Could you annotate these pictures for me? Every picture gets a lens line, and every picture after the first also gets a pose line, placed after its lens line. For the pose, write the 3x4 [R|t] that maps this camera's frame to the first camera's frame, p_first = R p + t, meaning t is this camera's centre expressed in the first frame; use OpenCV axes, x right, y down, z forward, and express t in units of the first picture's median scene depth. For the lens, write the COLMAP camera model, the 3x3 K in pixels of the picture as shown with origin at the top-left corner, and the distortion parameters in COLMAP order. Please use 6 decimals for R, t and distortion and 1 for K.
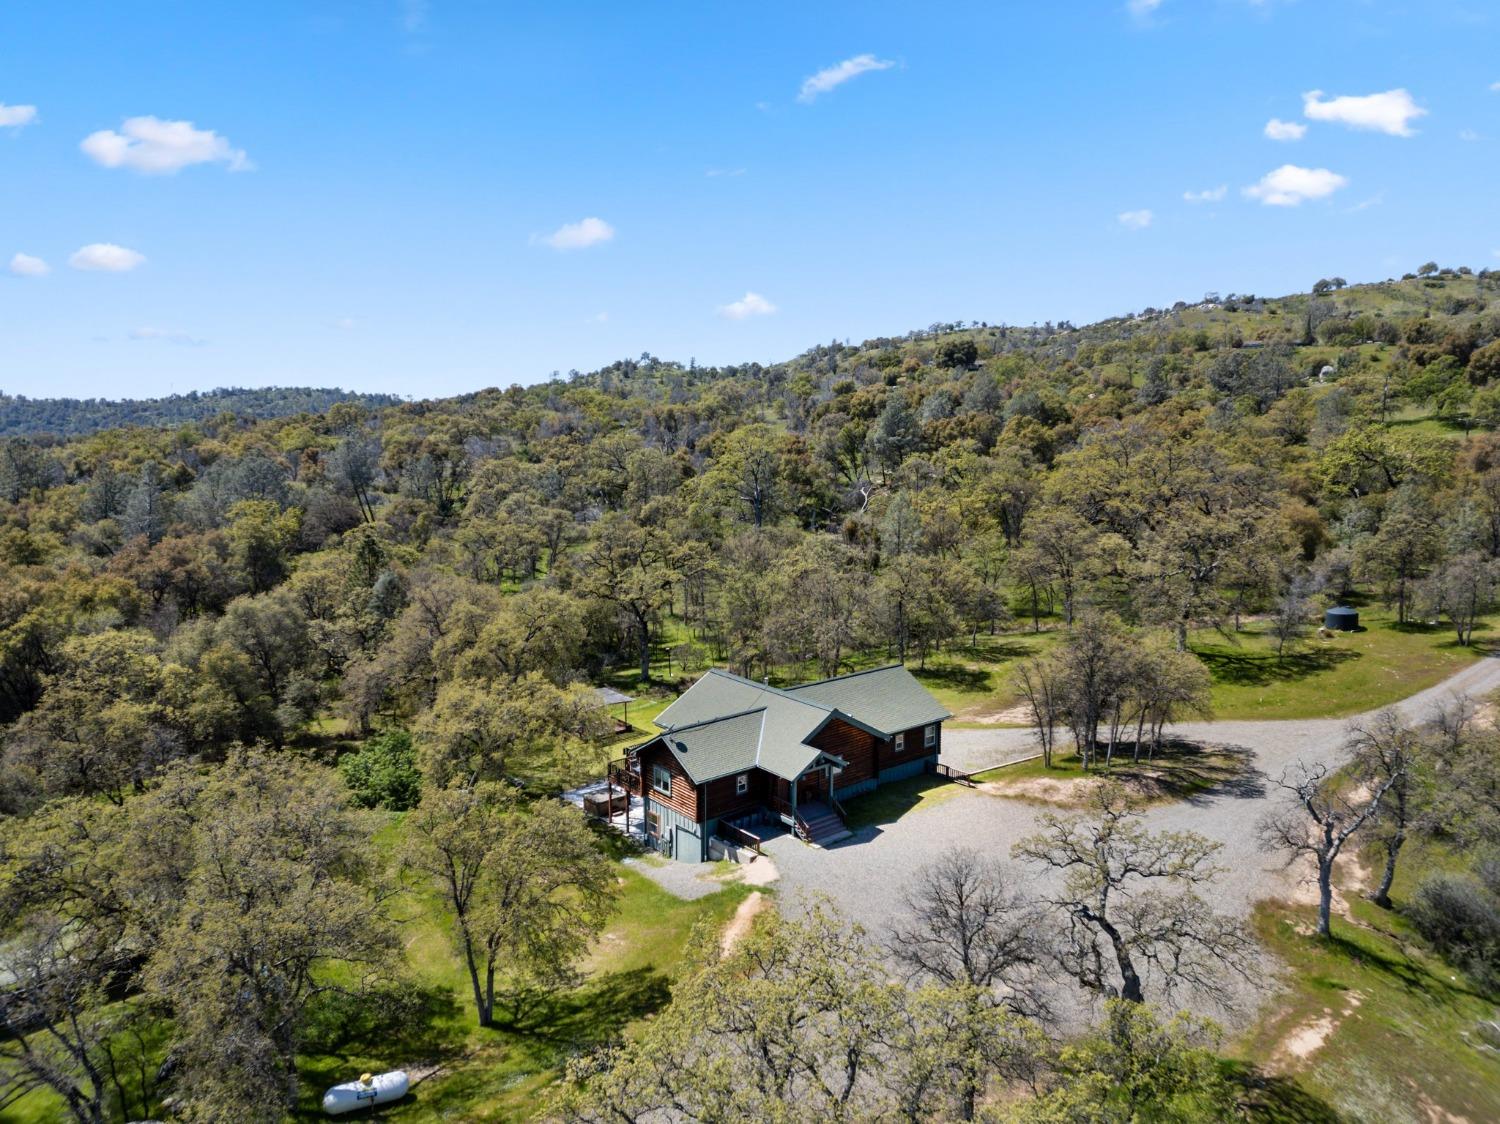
lens RADIAL K [[1041.3, 0, 744.4], [0, 1041.3, 566.9], [0, 0, 1]] dist [0.066316, -0.066482]
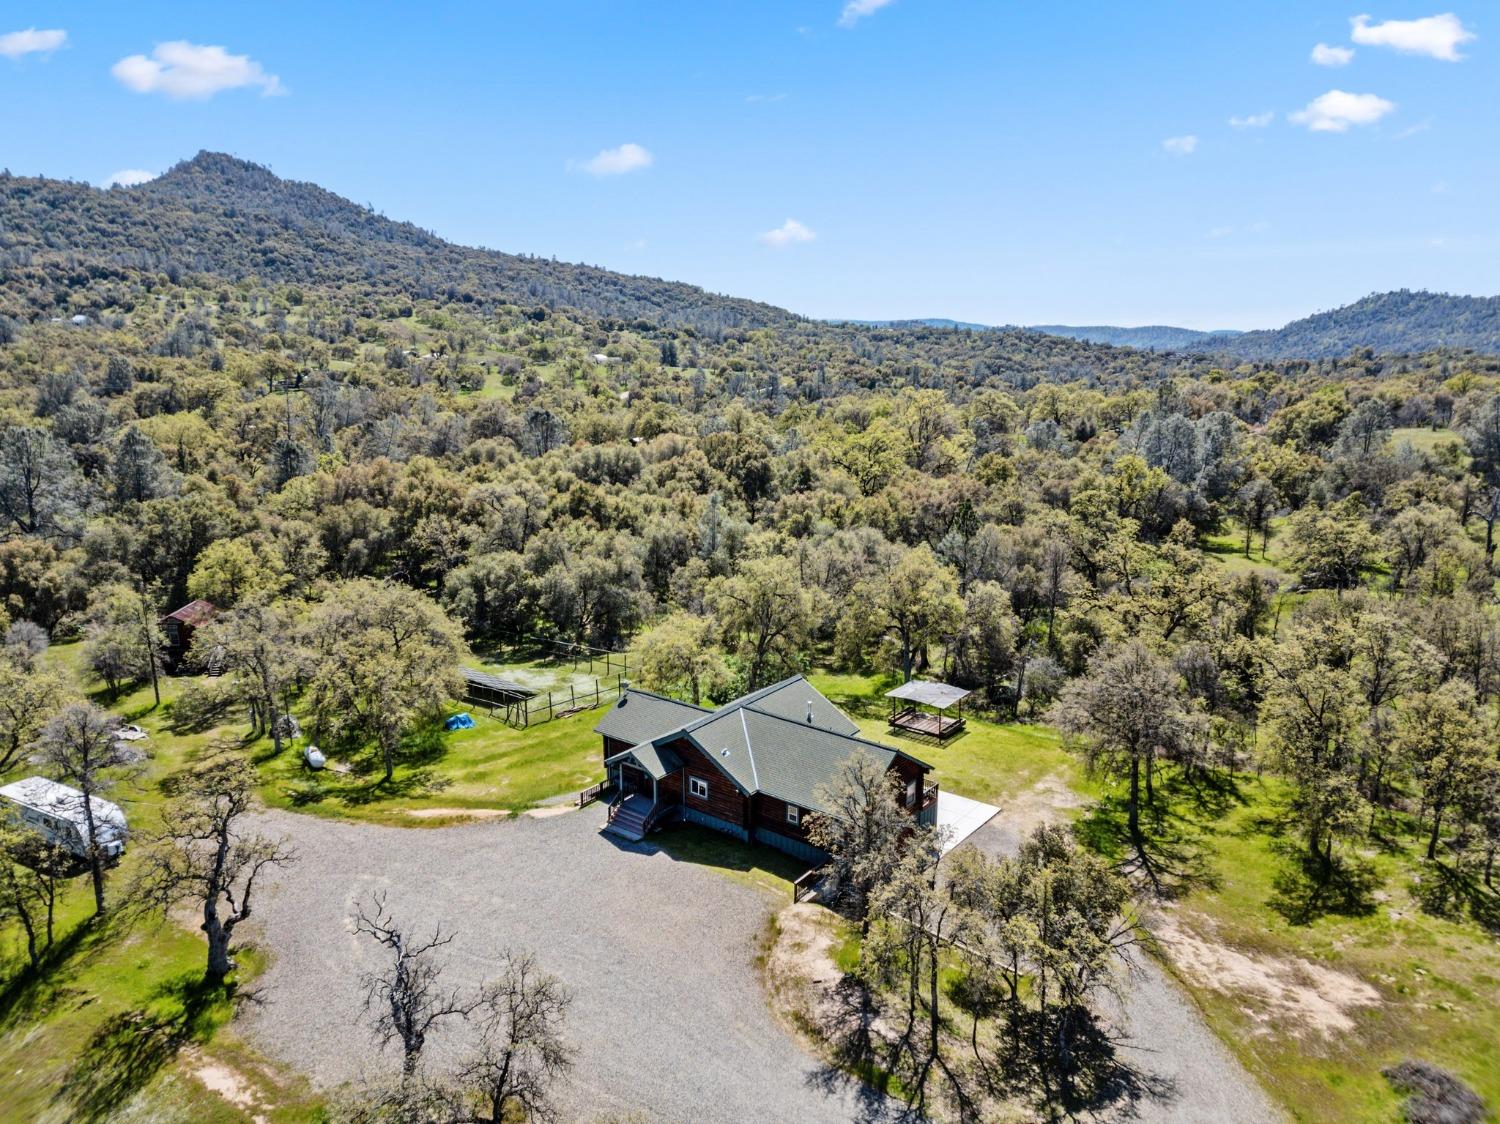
lens RADIAL K [[1041.3, 0, 744.4], [0, 1041.3, 566.9], [0, 0, 1]] dist [0.066316, -0.066482]
pose [[0.218723, 0.216586, -0.951447, 0.652108], [-0.138349, 0.972089, 0.189481, -0.137186], [0.965930, 0.090188, 0.242582, 0.505569]]
